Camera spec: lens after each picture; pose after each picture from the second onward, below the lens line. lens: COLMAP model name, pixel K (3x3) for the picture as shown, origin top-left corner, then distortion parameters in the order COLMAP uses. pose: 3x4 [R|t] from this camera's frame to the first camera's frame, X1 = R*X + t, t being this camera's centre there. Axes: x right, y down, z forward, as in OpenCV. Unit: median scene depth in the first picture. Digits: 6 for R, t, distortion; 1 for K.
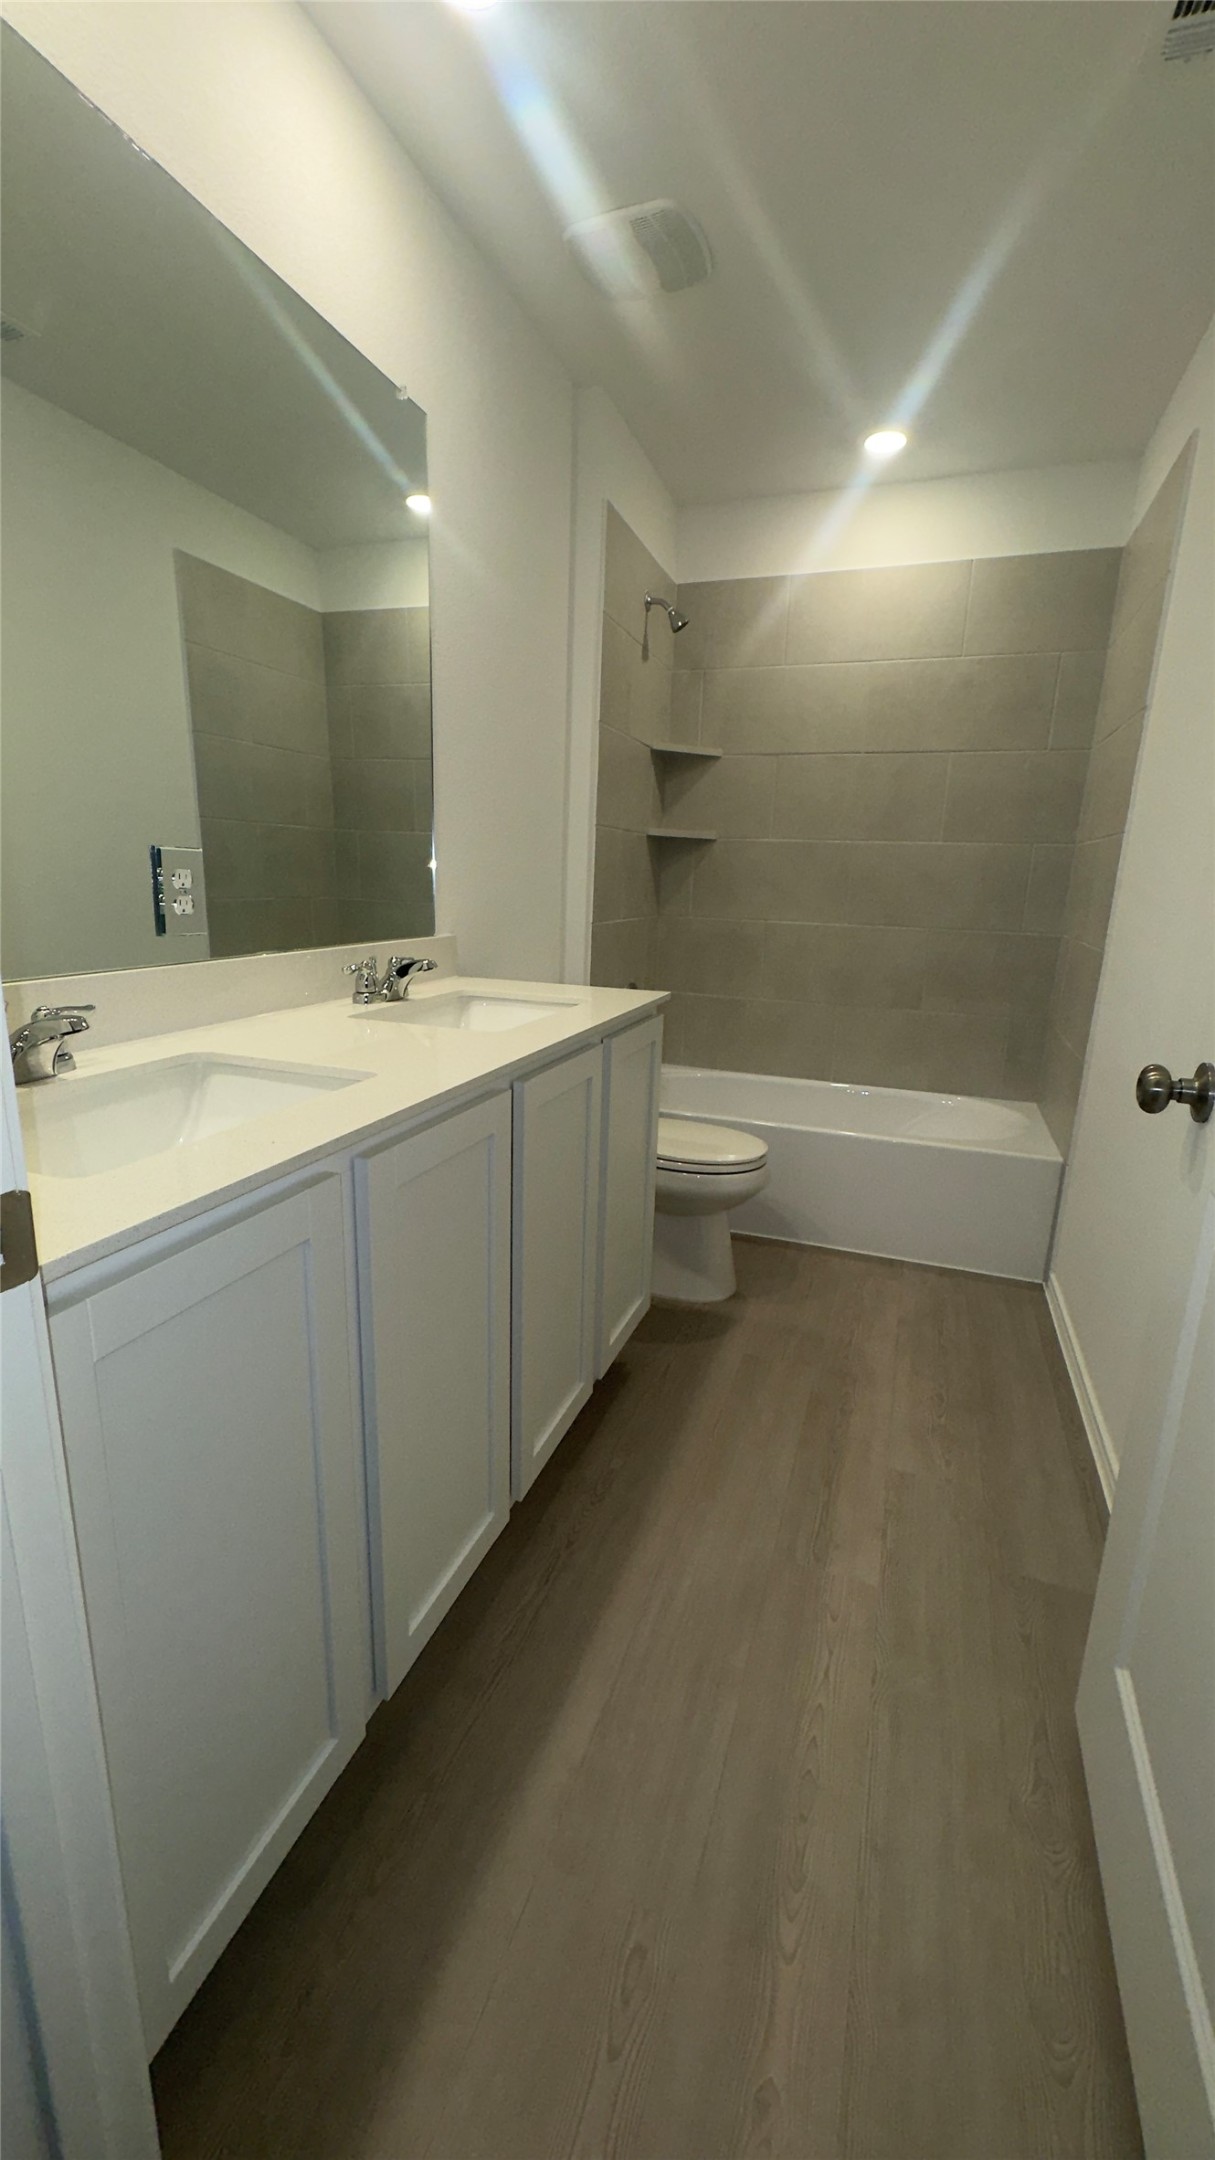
lens RADIAL K [[854.0, 0, 607.5], [0, 854.0, 1080.0], [0, 0, 1]] dist [-0.007431, 0.000499]
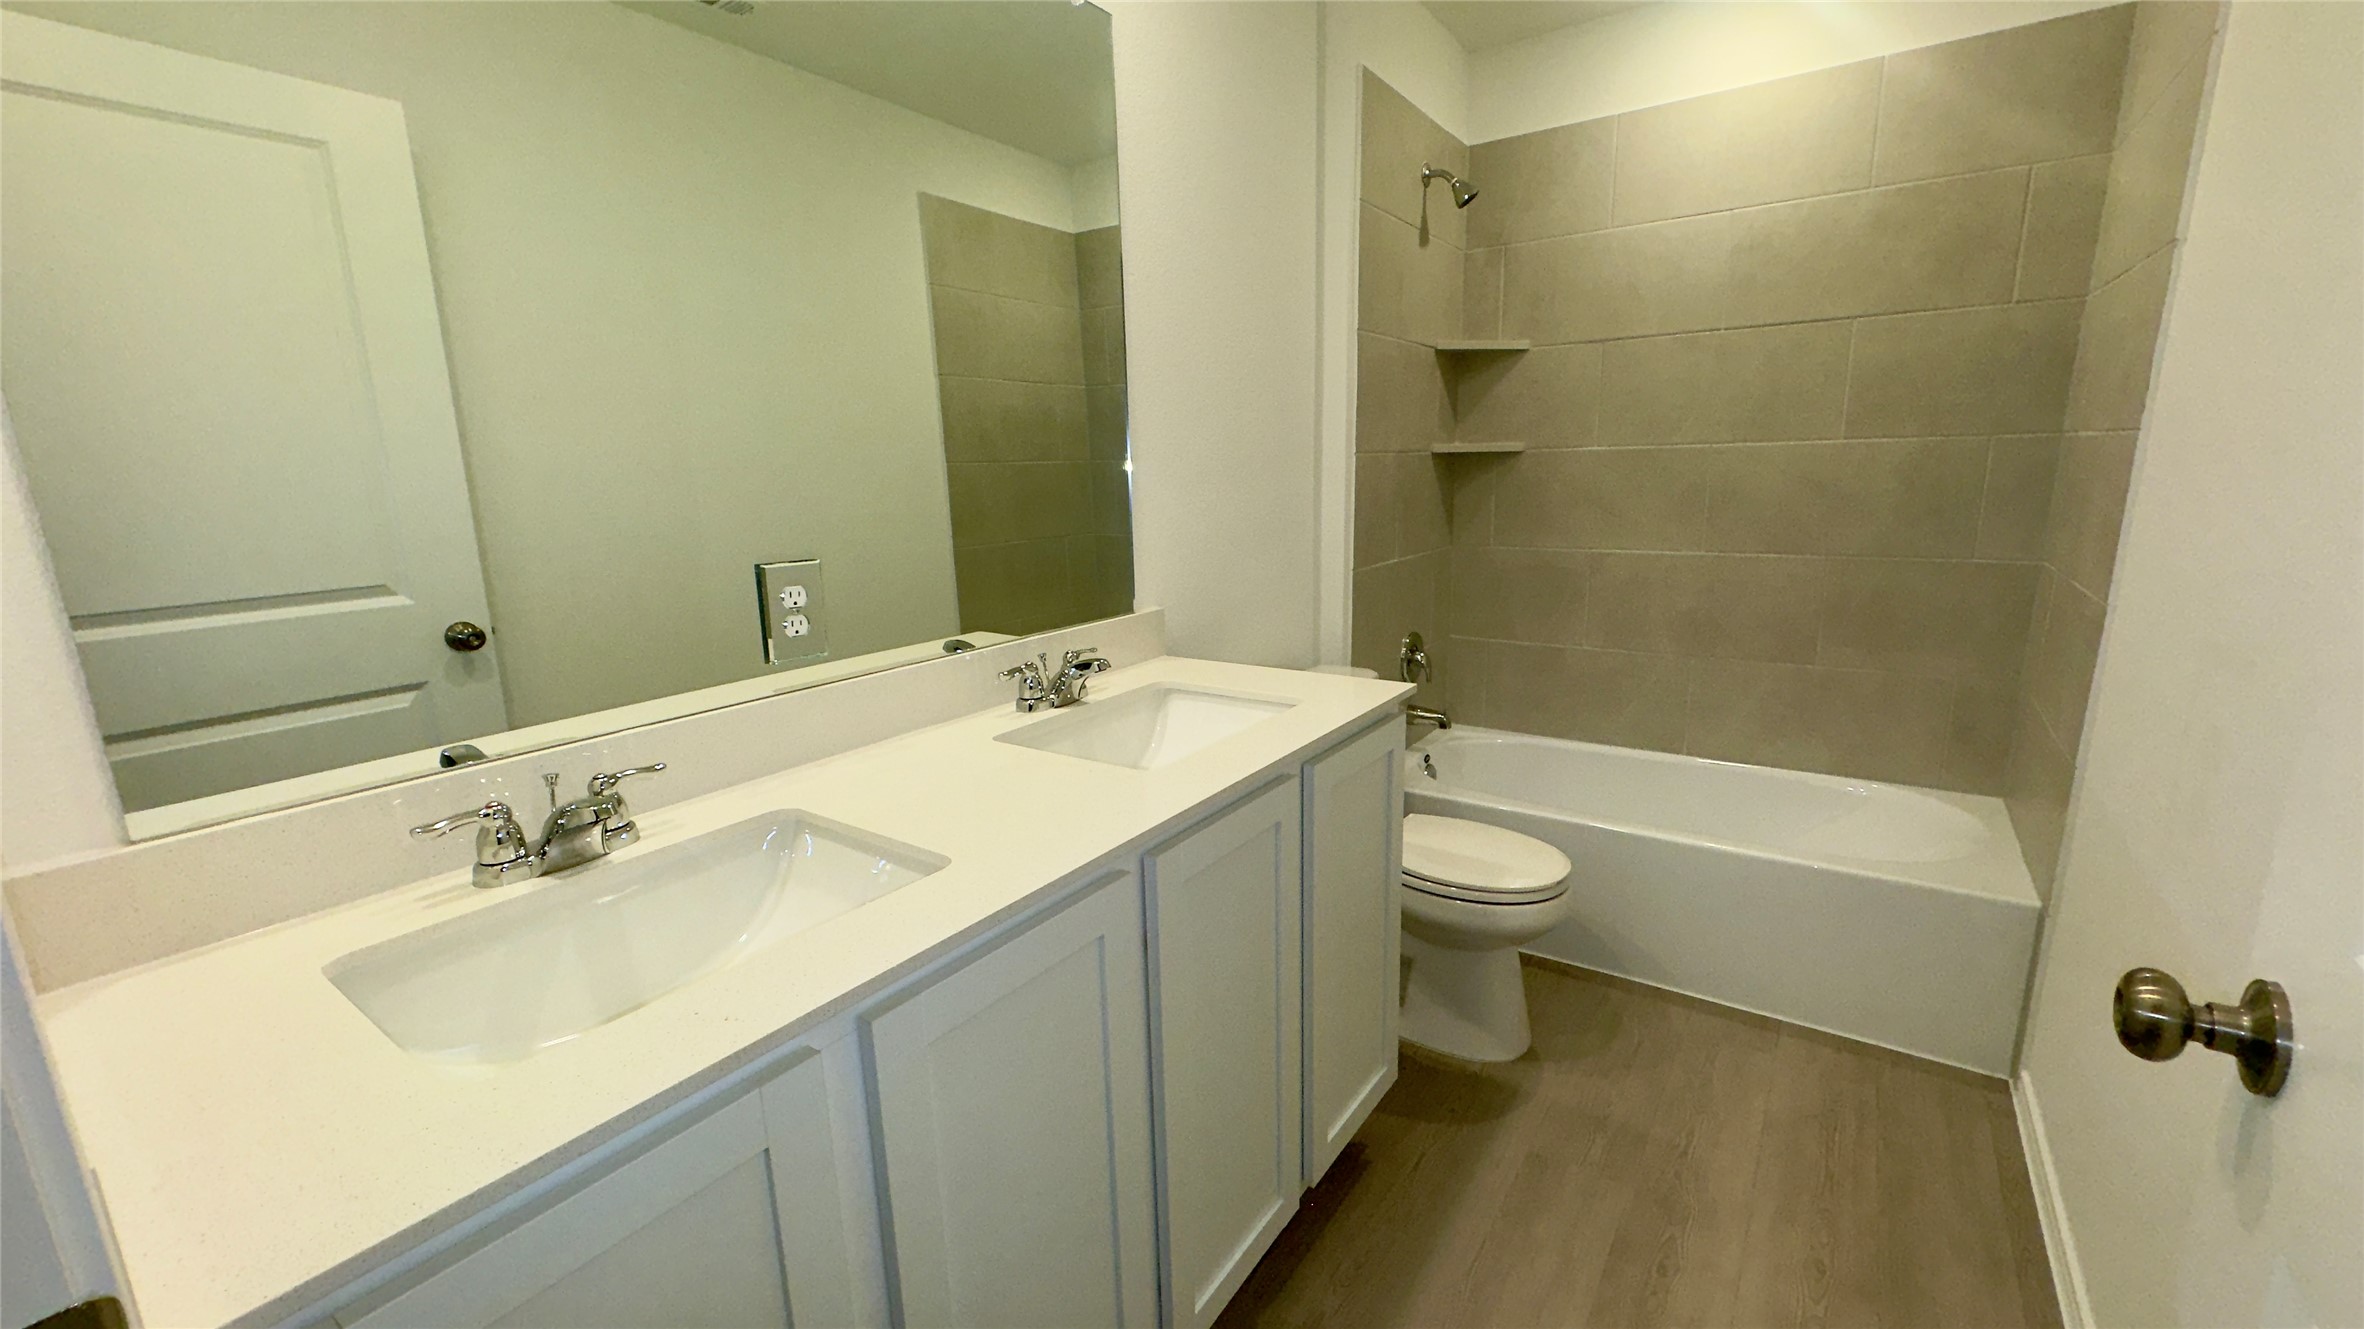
lens RADIAL K [[934.7, 0, 1182.0], [0, 934.7, 664.5], [0, 0, 1]] dist [-0.007431, 0.000499]
pose [[0.961885, 0.000593, -0.273453, 0.078728], [-0.007713, 0.999659, -0.024962, -0.075925], [0.273344, 0.026120, 0.961562, 0.095816]]
